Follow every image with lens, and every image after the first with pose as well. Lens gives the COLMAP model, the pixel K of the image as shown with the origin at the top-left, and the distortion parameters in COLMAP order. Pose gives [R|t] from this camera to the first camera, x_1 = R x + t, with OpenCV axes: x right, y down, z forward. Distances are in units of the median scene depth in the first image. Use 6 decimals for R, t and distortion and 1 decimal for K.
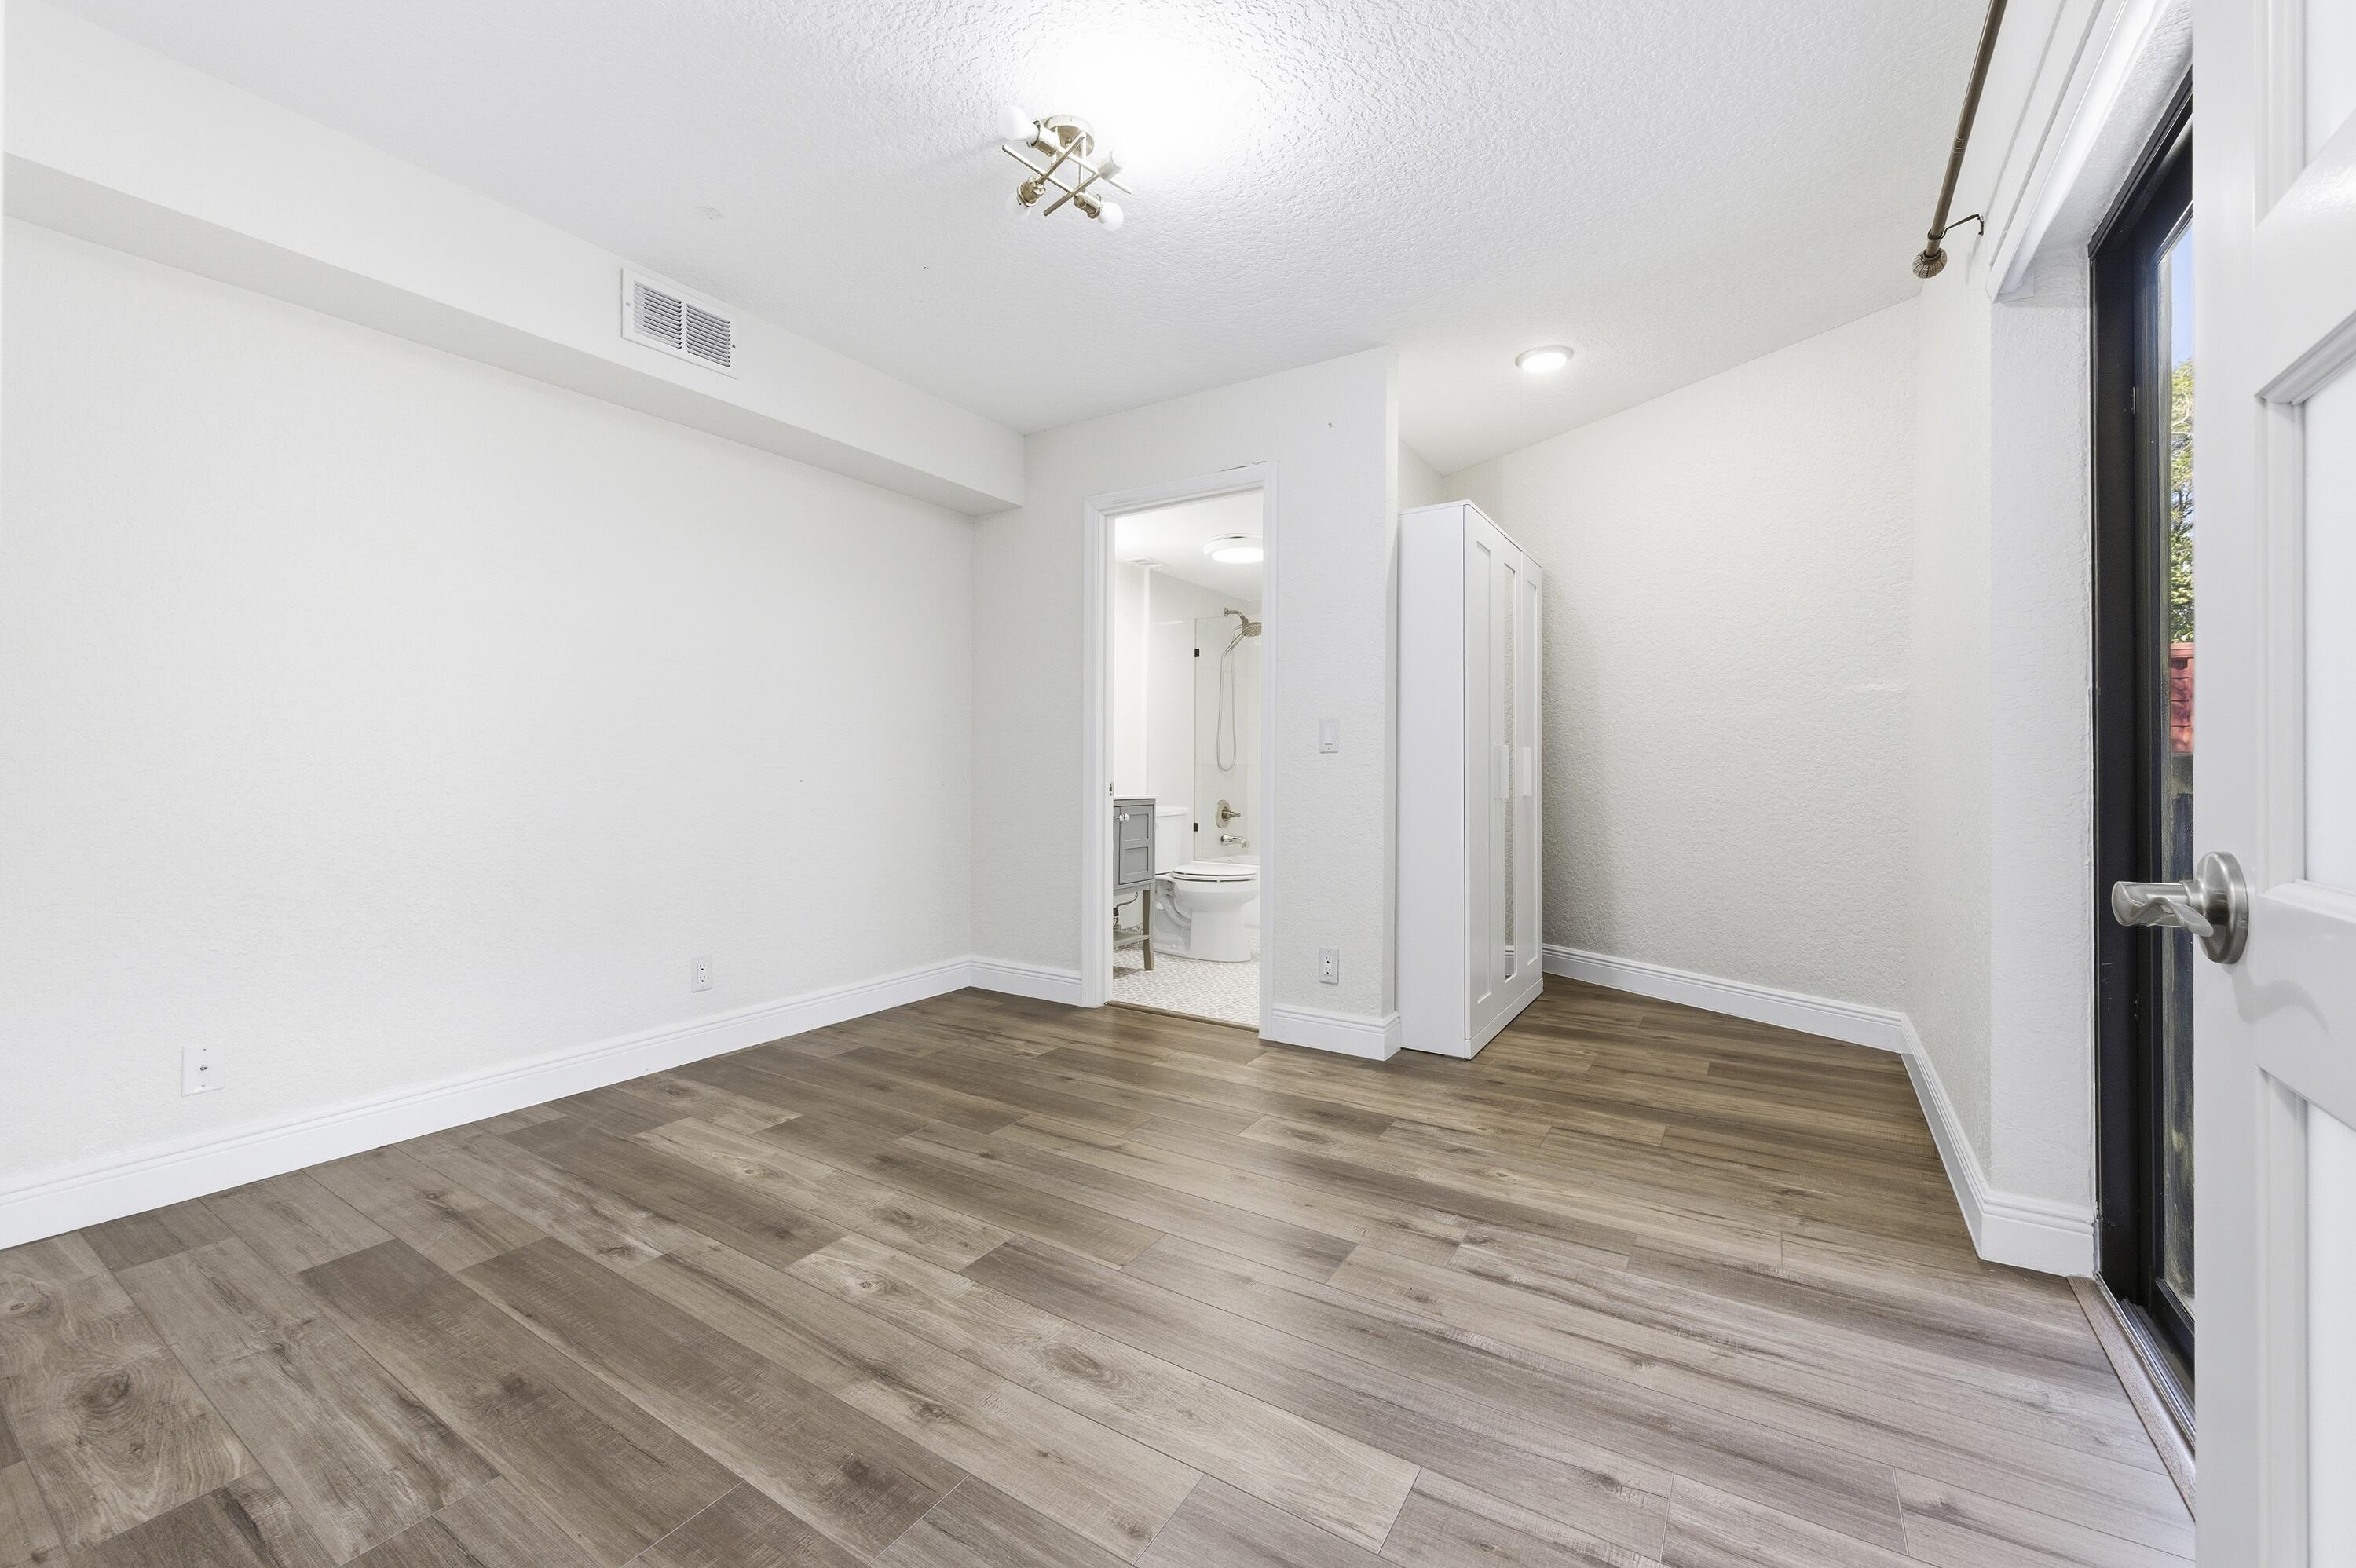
lens RADIAL K [[937.2, 0, 1183.3], [0, 937.2, 778.0], [0, 0, 1]] dist [0.001085, -0.000142]
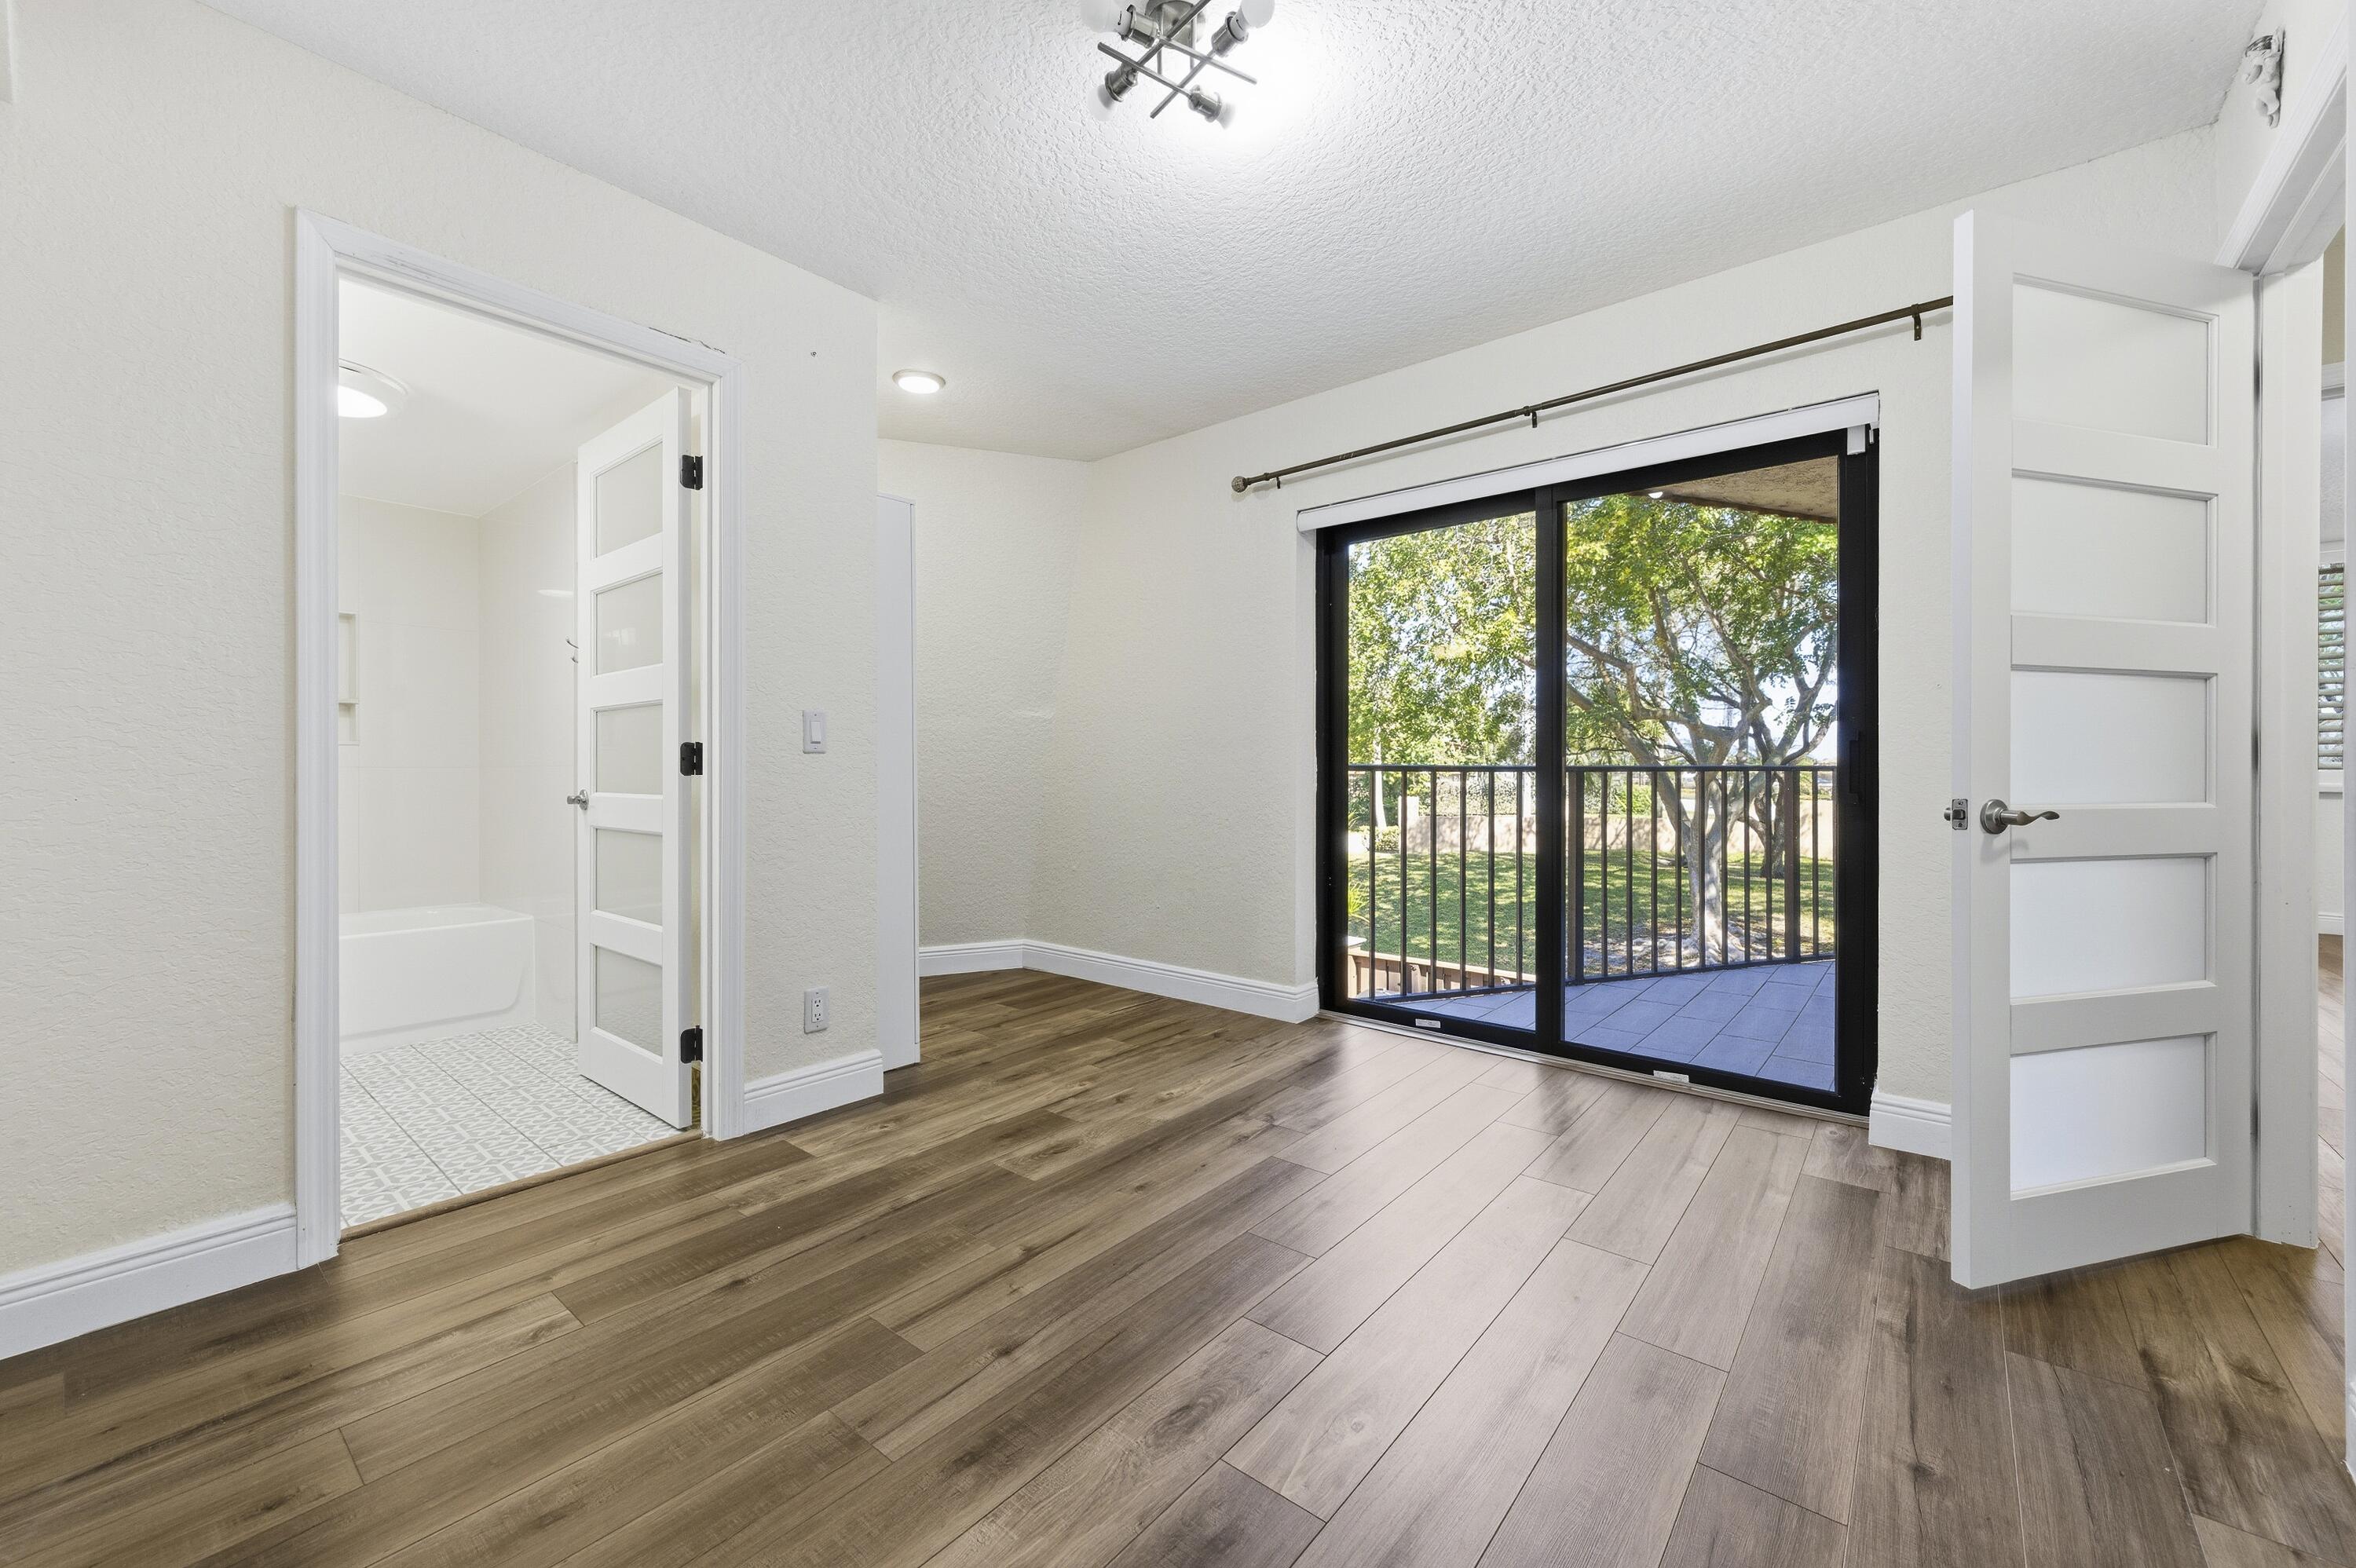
lens RADIAL K [[937.2, 0, 1177.2], [0, 937.2, 768.7], [0, 0, 1]] dist [0.001085, -0.000142]
pose [[0.116777, -0.001629, 0.993157, -0.716339], [0.012427, 0.999923, 0.000178, -0.011018], [-0.993080, 0.012321, 0.116788, 0.659967]]
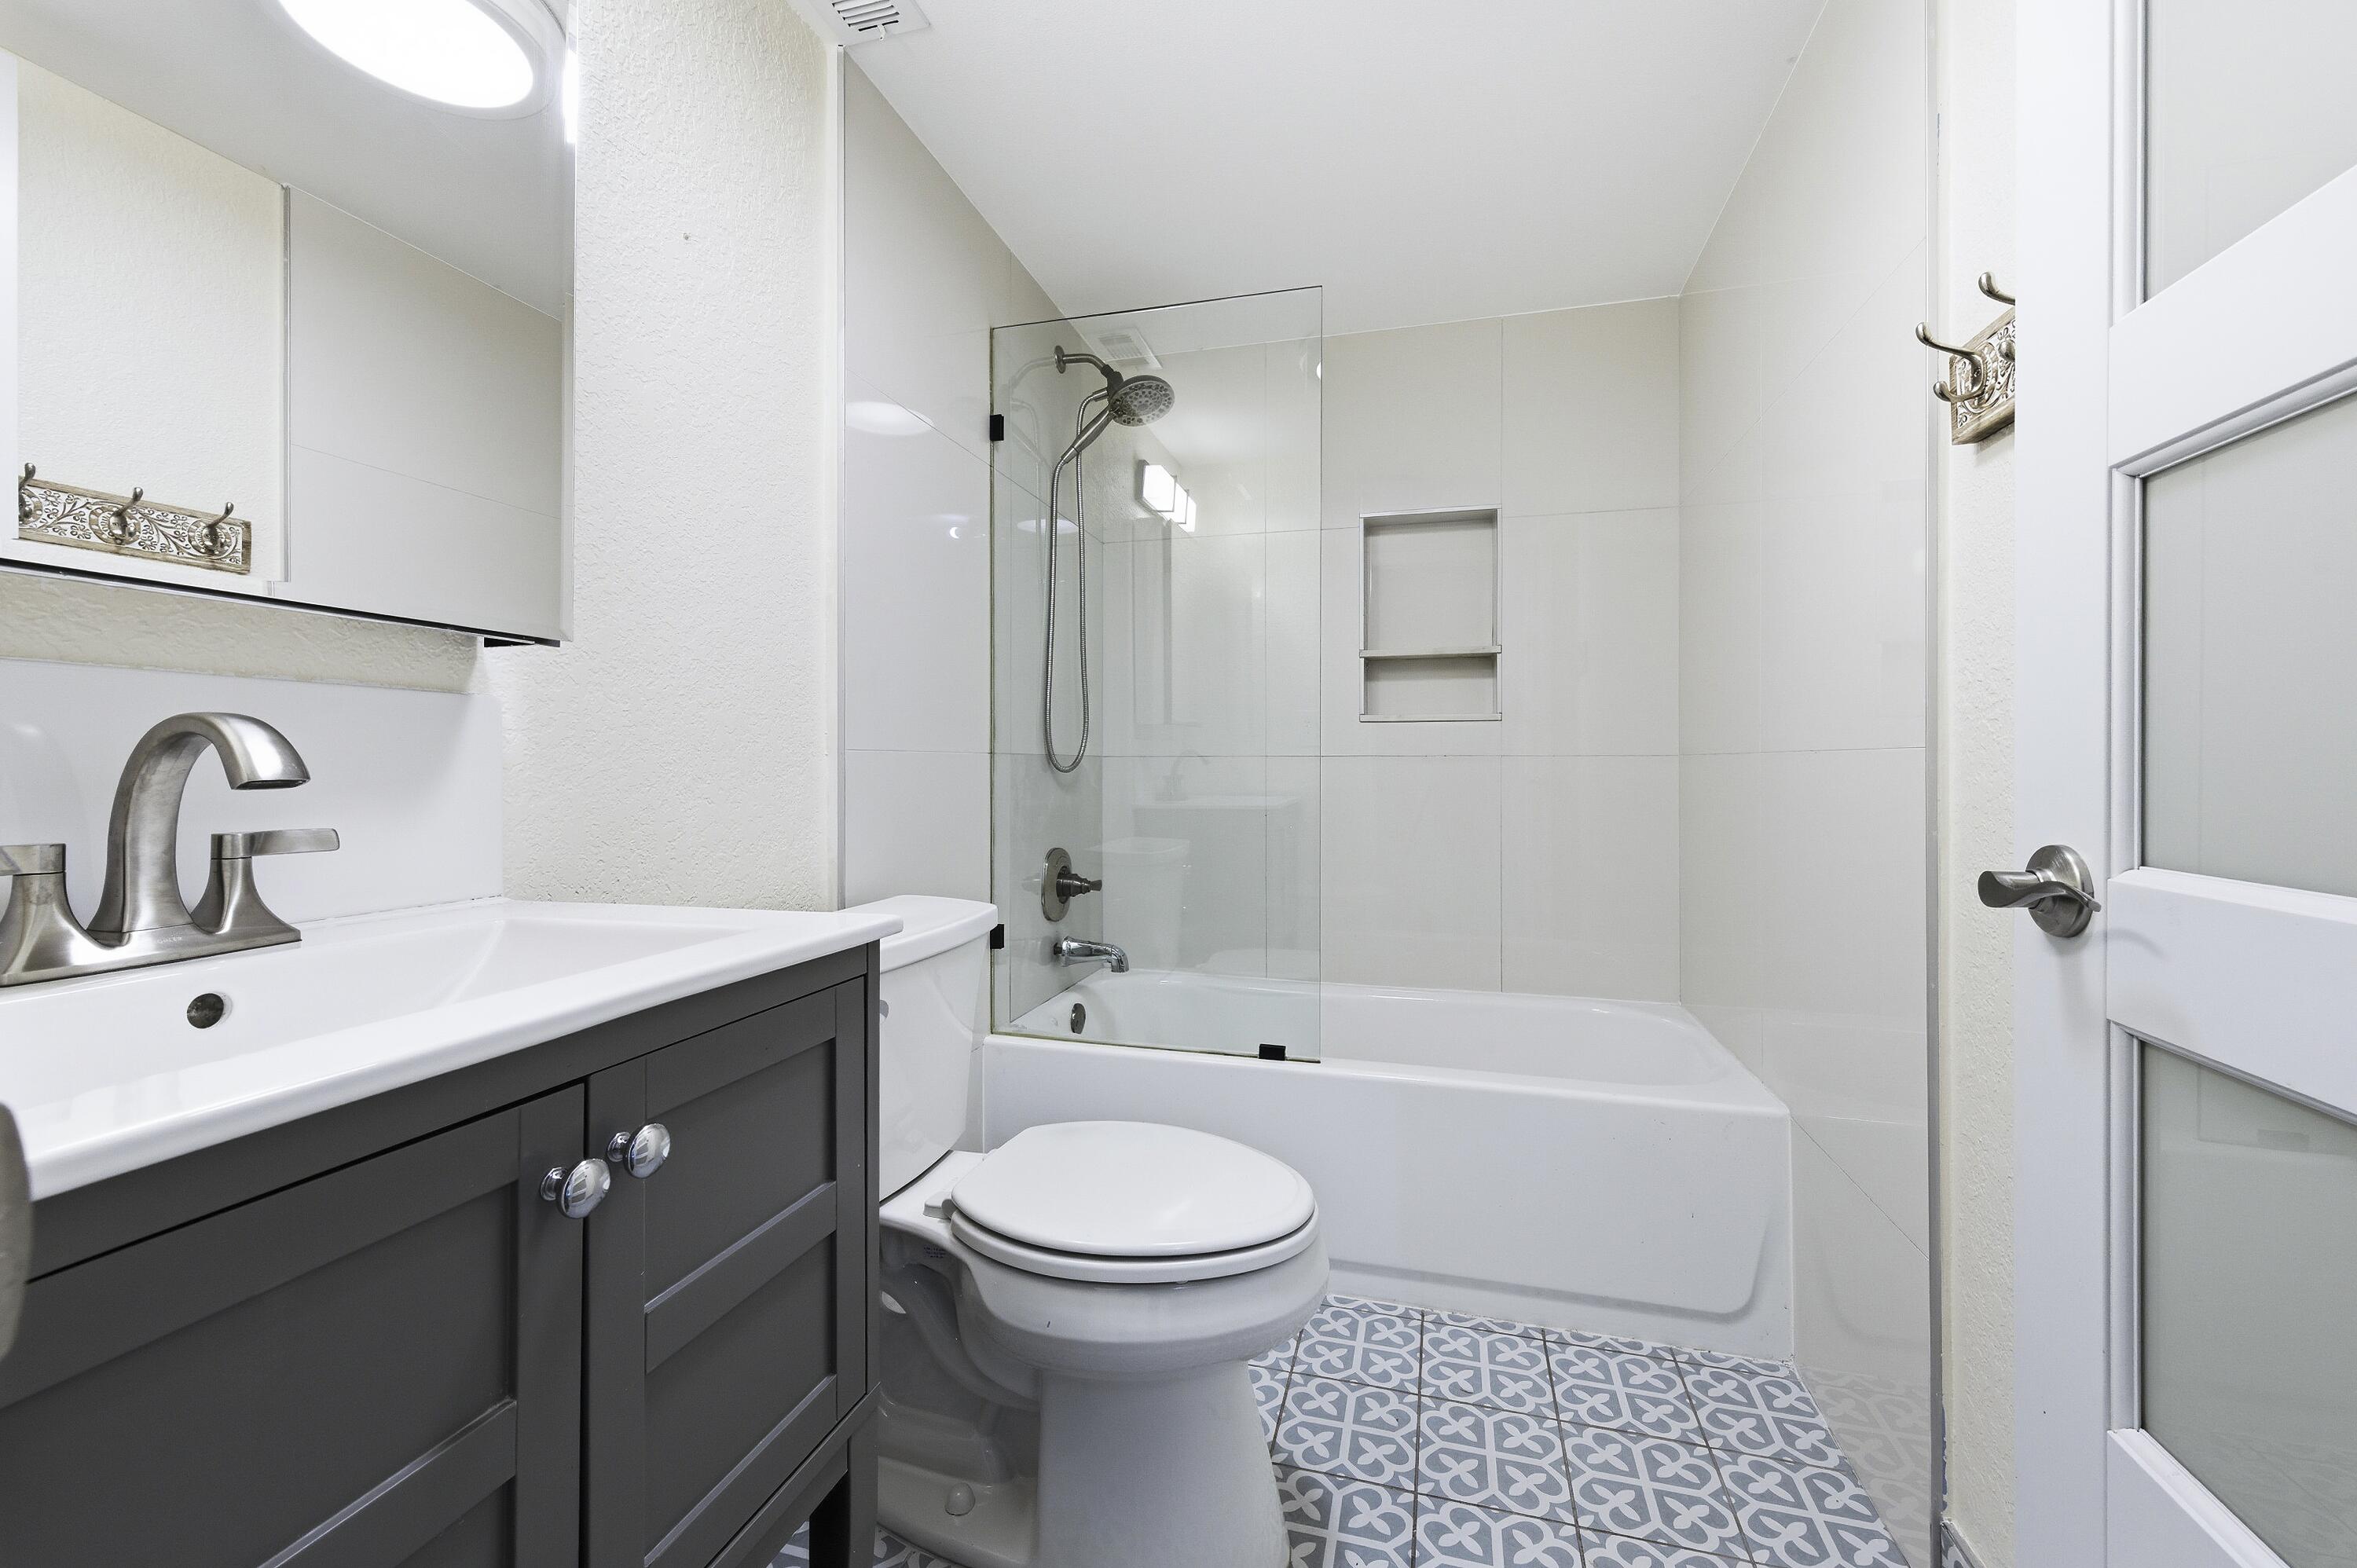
lens RADIAL K [[937.7, 0, 1181.4], [0, 937.7, 768.3], [0, 0, 1]] dist [0.001085, -0.000142]
pose [[0.956652, -0.006341, 0.291165, -0.041090], [0.007760, 0.999963, -0.003717, -0.013979], [-0.291131, 0.005815, 0.956666, 1.266503]]
